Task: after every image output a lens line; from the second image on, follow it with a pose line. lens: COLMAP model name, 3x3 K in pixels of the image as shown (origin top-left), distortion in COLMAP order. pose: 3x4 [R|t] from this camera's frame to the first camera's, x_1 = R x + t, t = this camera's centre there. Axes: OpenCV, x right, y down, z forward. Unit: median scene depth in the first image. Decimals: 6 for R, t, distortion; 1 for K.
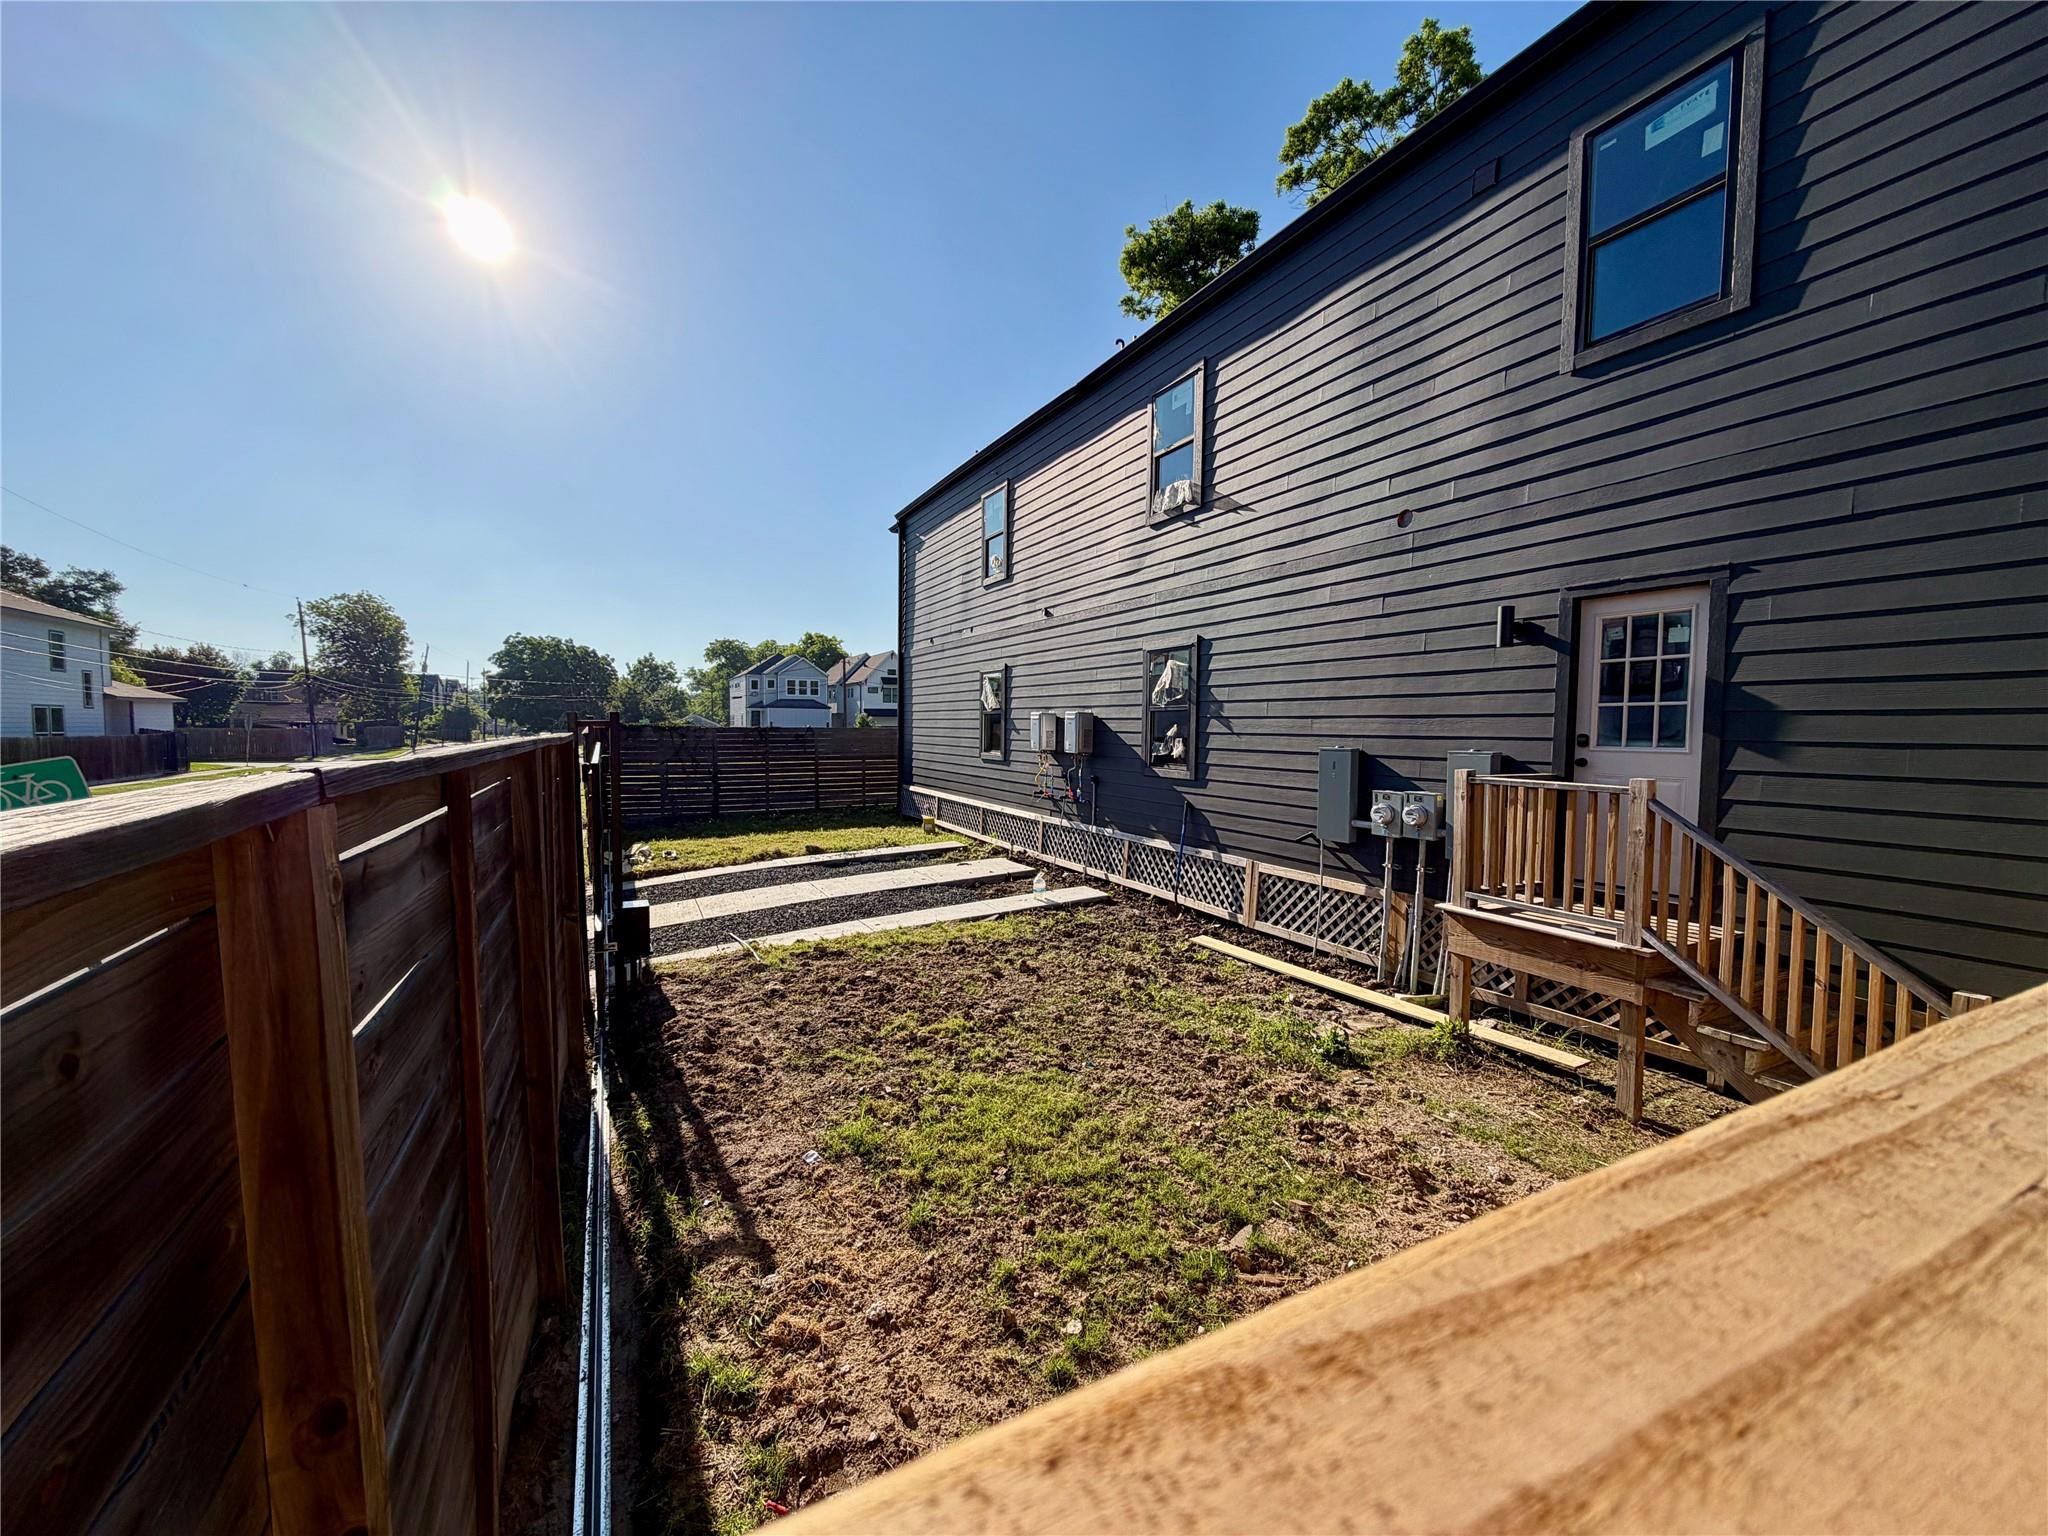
lens RADIAL K [[815.1, 0, 1014.7], [0, 815.1, 768.6], [0, 0, 1]] dist [-0.001270, 0.000082]
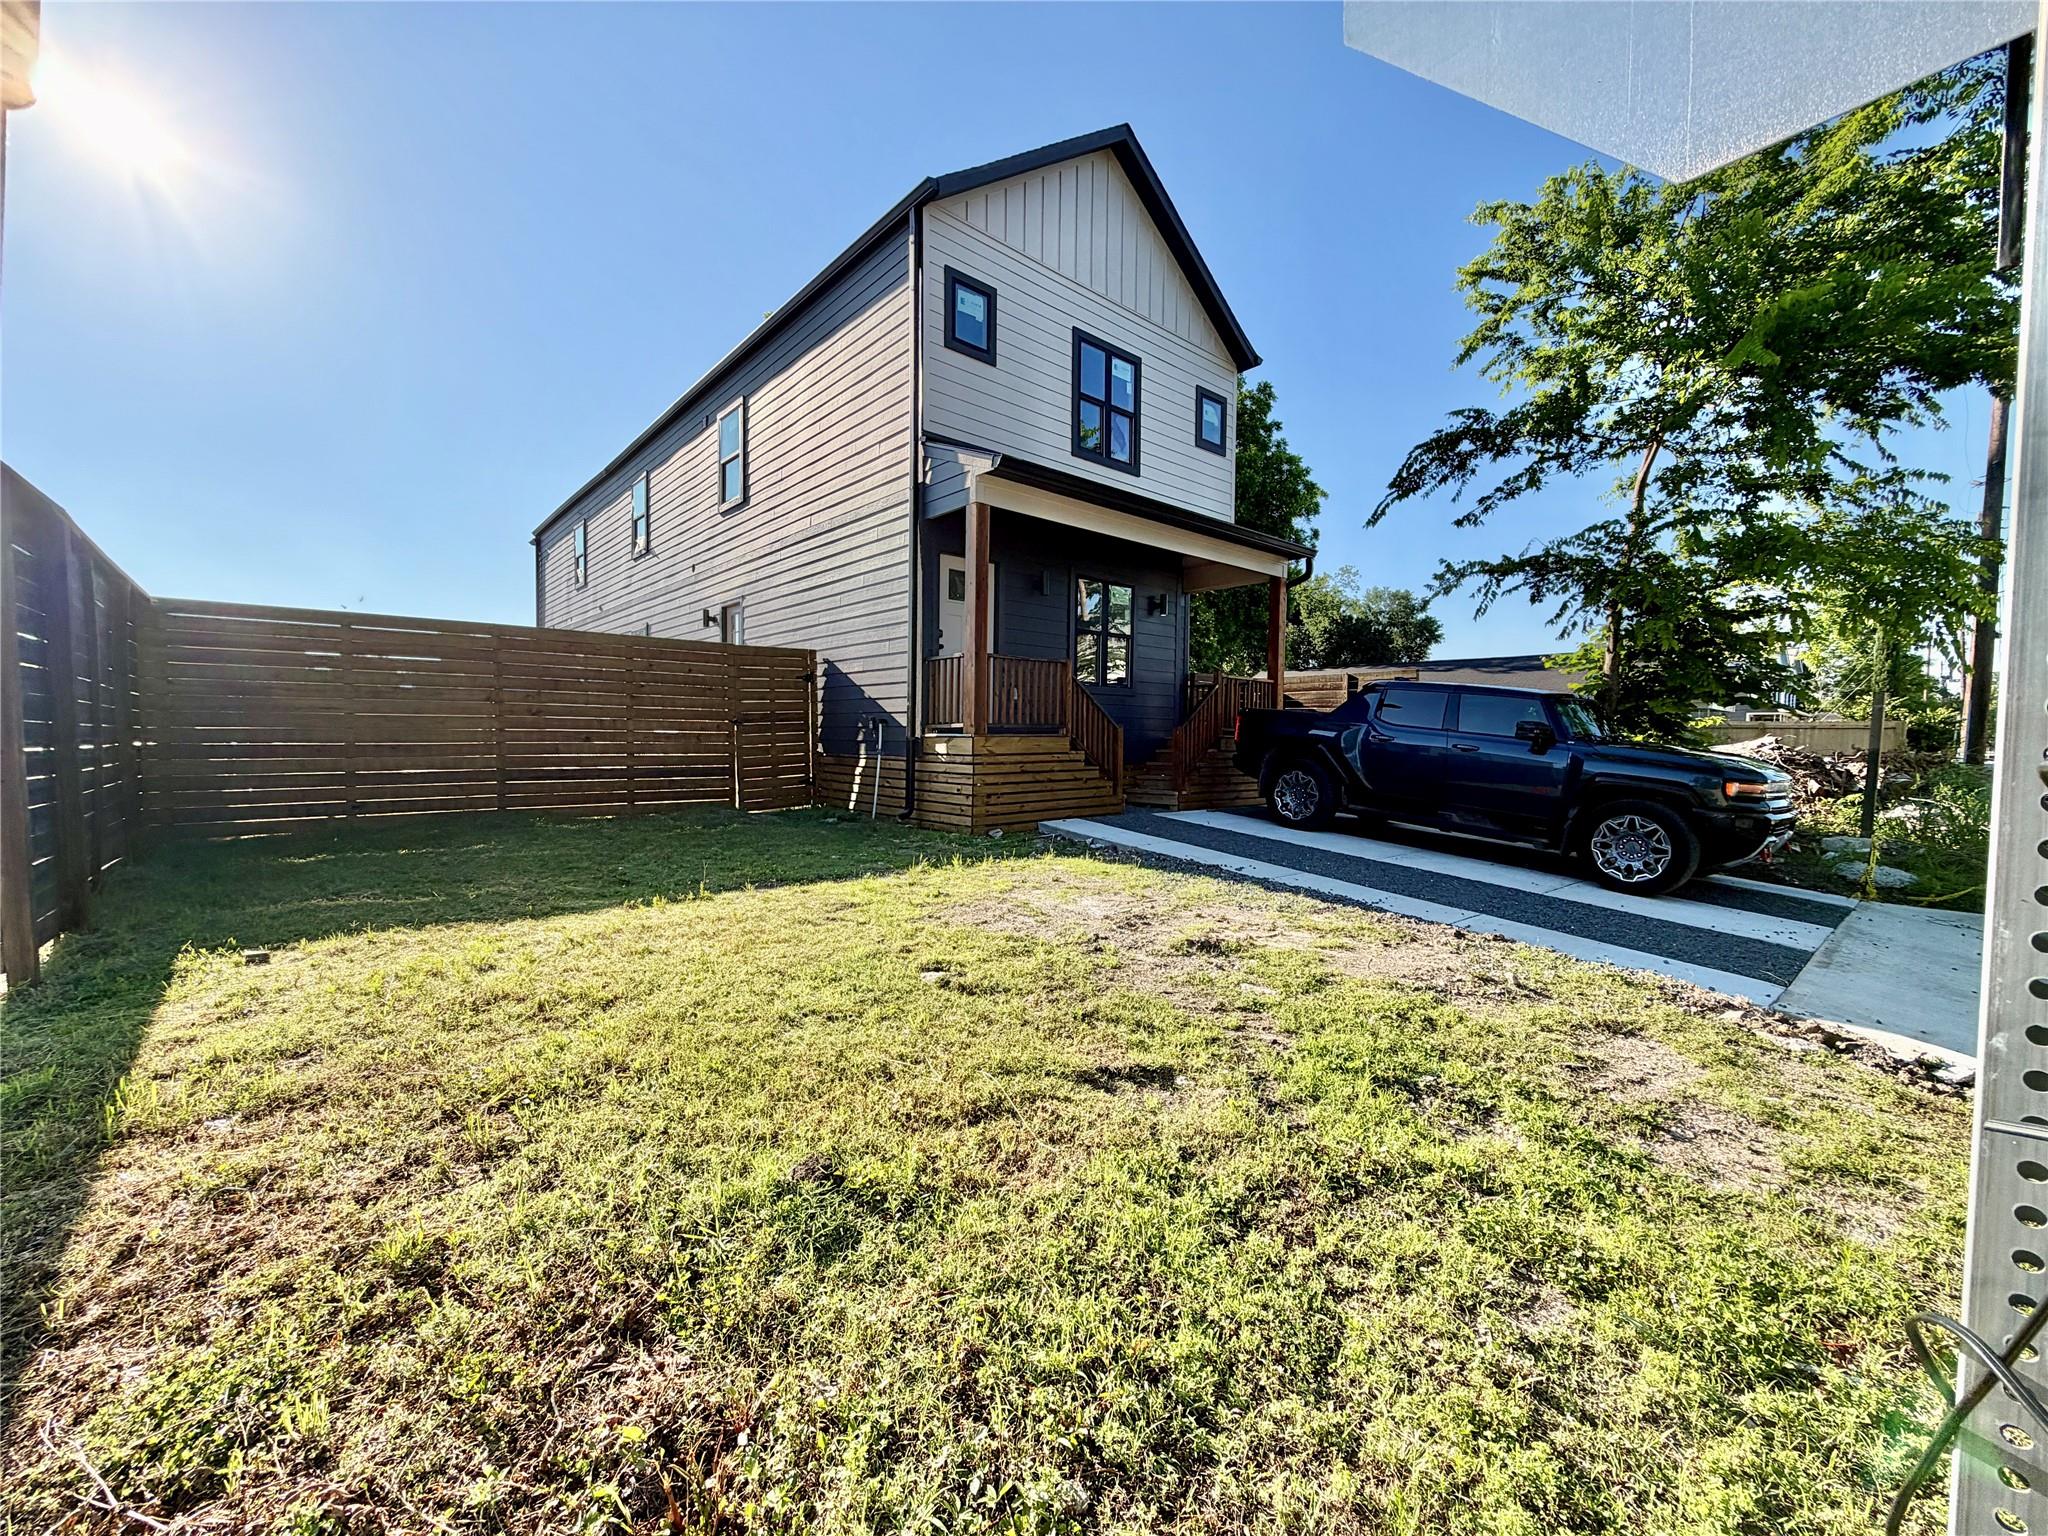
lens RADIAL K [[815.1, 0, 1014.7], [0, 815.1, 768.6], [0, 0, 1]] dist [-0.001270, 0.000082]
pose [[0.969160, -0.007243, 0.246327, 0.288384], [0.009512, 0.999923, -0.008022, 0.092211], [-0.246250, 0.010118, 0.969154, -0.481041]]
